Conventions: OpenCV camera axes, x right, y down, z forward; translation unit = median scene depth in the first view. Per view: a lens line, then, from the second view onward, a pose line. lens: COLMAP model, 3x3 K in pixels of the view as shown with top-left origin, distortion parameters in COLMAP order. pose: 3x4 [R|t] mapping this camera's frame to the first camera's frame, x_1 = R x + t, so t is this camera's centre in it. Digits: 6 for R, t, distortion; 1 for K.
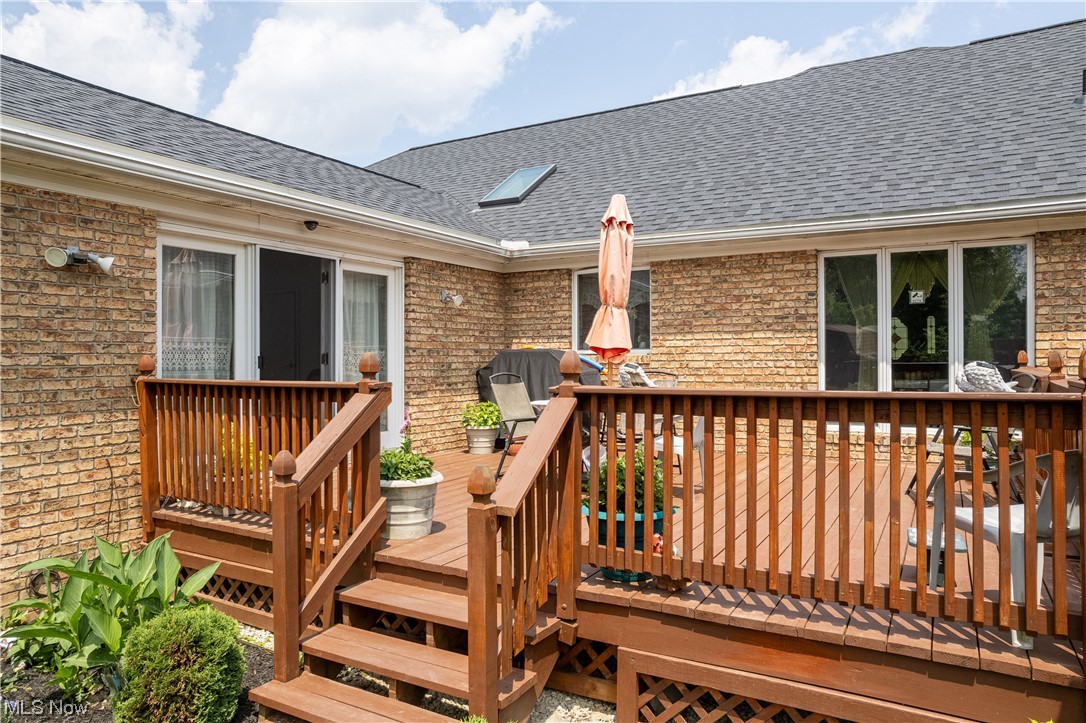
lens RADIAL K [[703.5, 0, 543.0], [0, 703.5, 361.5], [0, 0, 1]] dist [-0.064224, 0.052268]
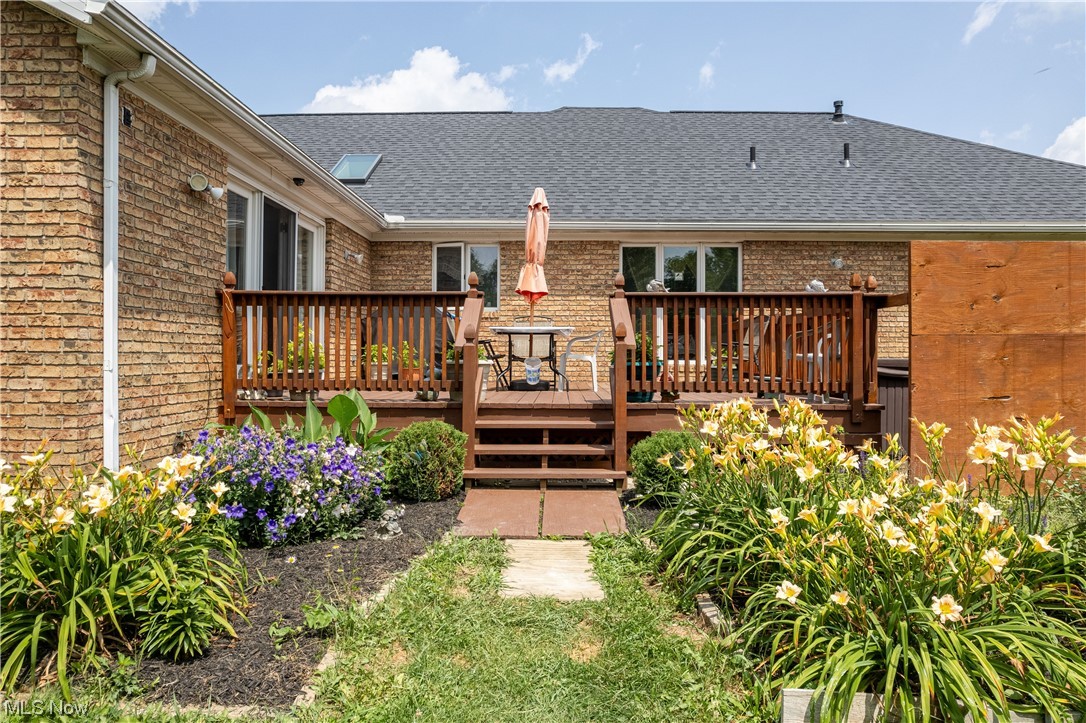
lens RADIAL K [[703.5, 0, 543.0], [0, 703.5, 361.5], [0, 0, 1]] dist [-0.064224, 0.052268]
pose [[0.877425, 0.006670, 0.479668, -0.445875], [-0.005029, 0.999976, -0.004706, 0.099155], [-0.479688, 0.001717, 0.877438, -0.216730]]
